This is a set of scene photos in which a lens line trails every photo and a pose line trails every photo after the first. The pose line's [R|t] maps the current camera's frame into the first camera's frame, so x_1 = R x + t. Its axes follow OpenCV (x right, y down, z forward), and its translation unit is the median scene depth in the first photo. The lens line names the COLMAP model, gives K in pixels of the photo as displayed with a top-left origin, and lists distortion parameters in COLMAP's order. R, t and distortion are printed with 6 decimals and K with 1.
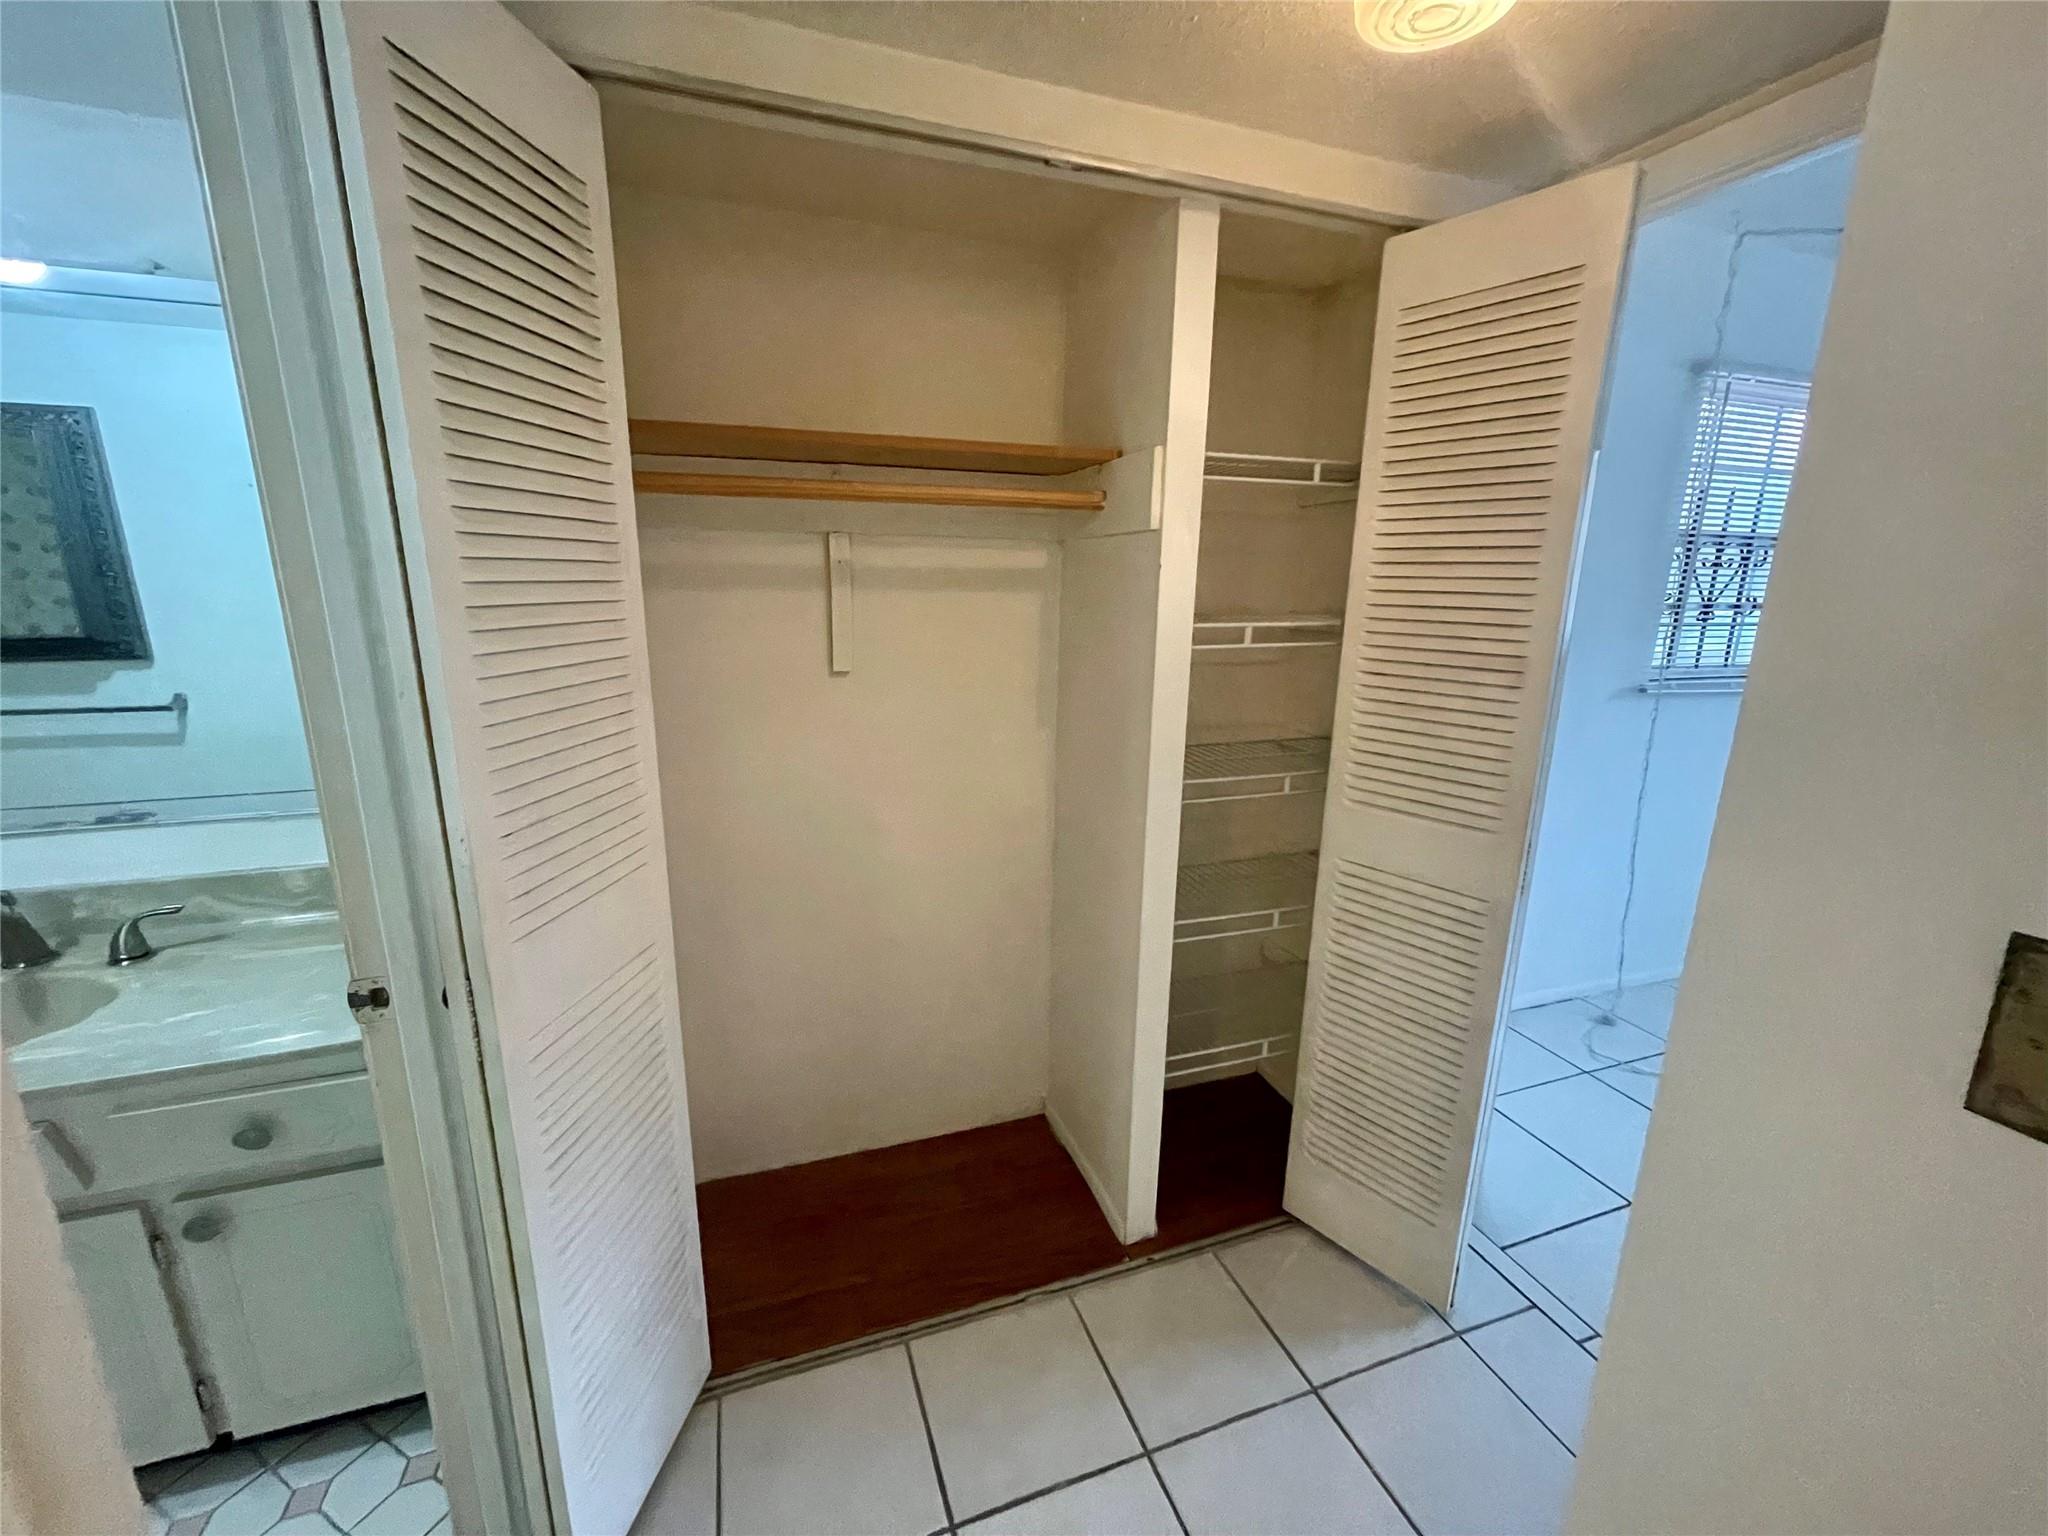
lens RADIAL K [[825.4, 0, 1003.7], [0, 825.4, 756.7], [0, 0, 1]] dist [-0.002797, 0.000073]
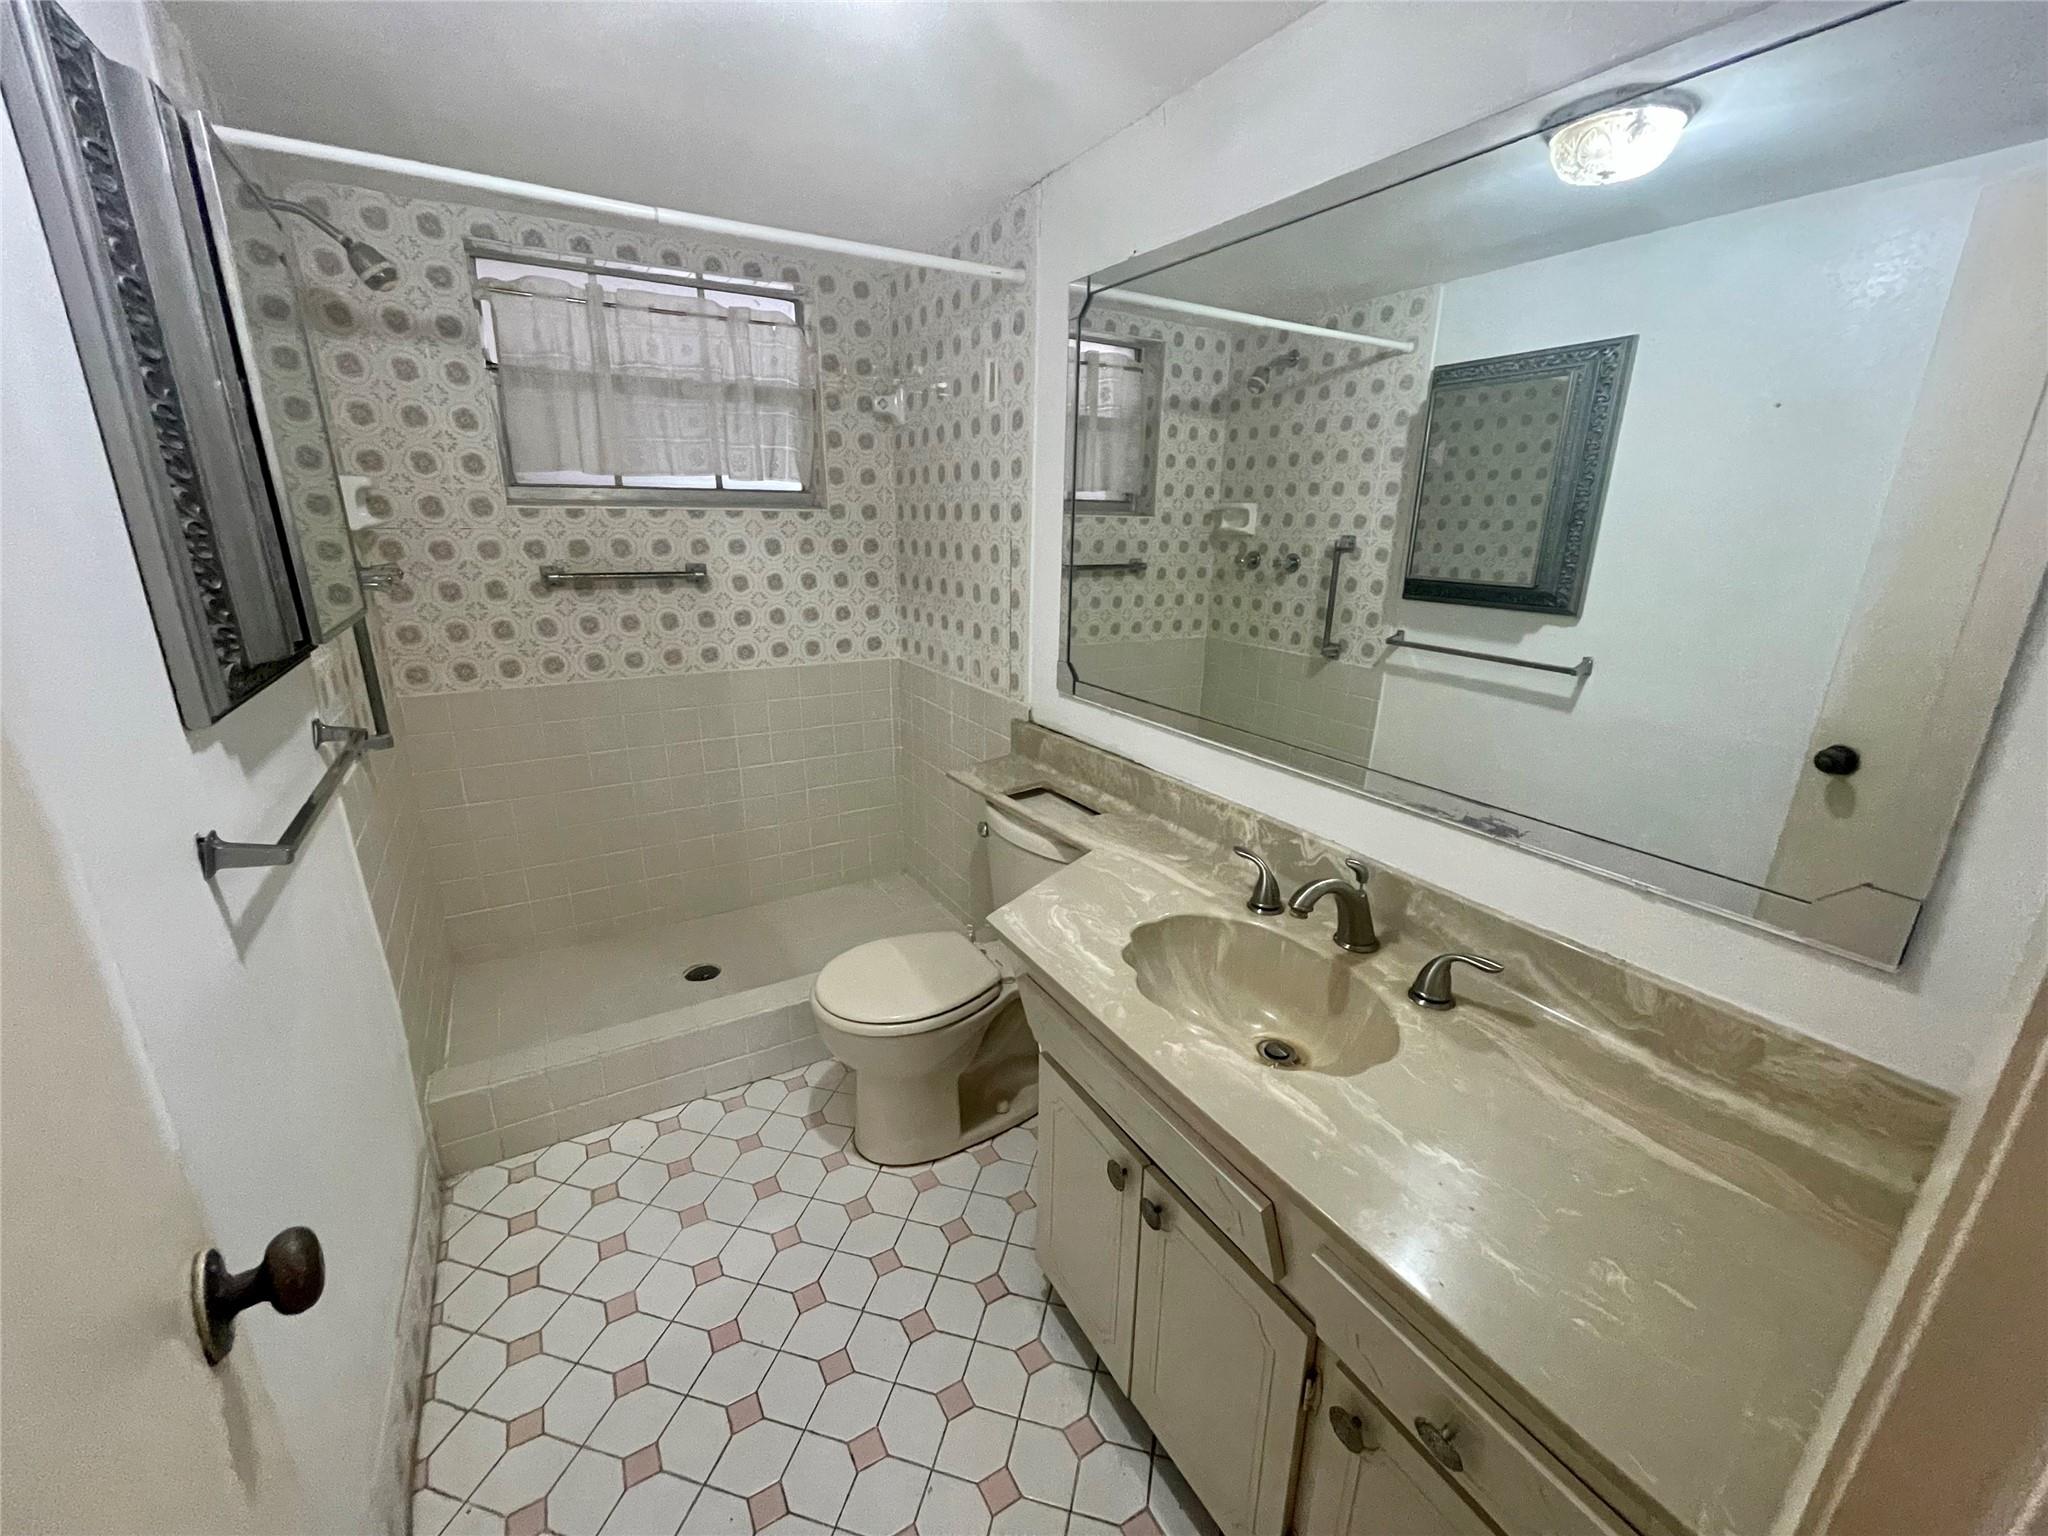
lens RADIAL K [[825.4, 0, 1021.3], [0, 825.4, 759.7], [0, 0, 1]] dist [-0.002797, 0.000073]
pose [[0.191769, 0.291417, -0.937177, -0.415936], [-0.239735, 0.939883, 0.243202, -0.072601], [0.951710, 0.178036, 0.250104, 0.347837]]
